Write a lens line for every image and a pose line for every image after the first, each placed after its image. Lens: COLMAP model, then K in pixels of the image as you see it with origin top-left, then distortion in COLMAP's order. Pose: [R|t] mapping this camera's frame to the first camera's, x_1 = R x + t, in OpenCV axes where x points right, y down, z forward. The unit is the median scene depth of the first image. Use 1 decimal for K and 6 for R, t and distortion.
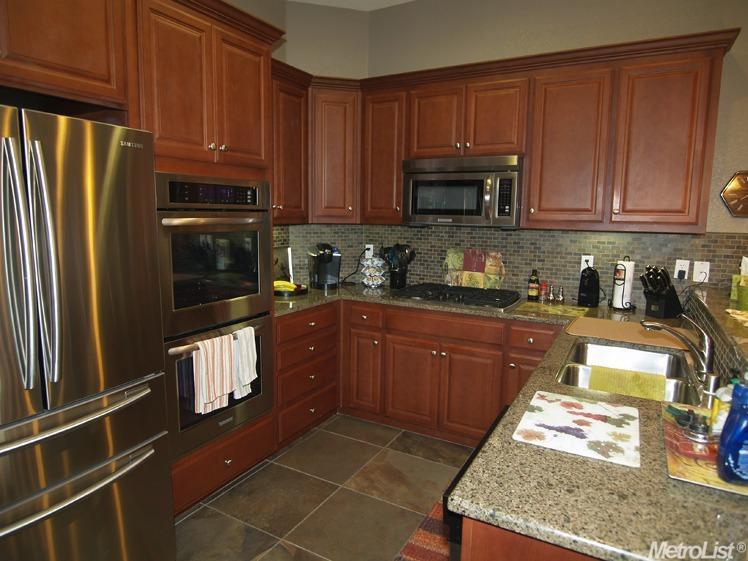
lens RADIAL K [[479.0, 0, 374.0], [0, 479.0, 280.5], [0, 0, 1]] dist [0.002788, 0.000733]
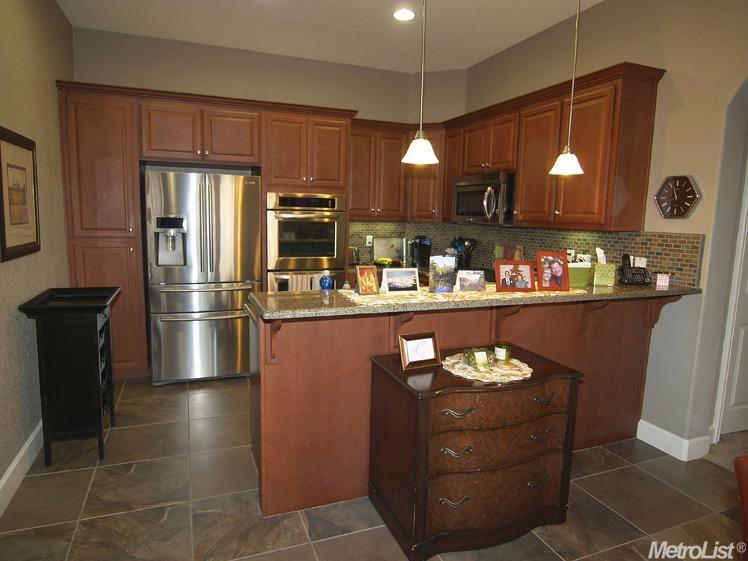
lens RADIAL K [[479.0, 0, 374.0], [0, 479.0, 280.5], [0, 0, 1]] dist [0.002788, 0.000733]
pose [[0.770874, 0.092163, -0.630285, 0.919180], [-0.104908, 0.994335, 0.017087, 0.061247], [0.628289, 0.052950, 0.776176, -0.267415]]
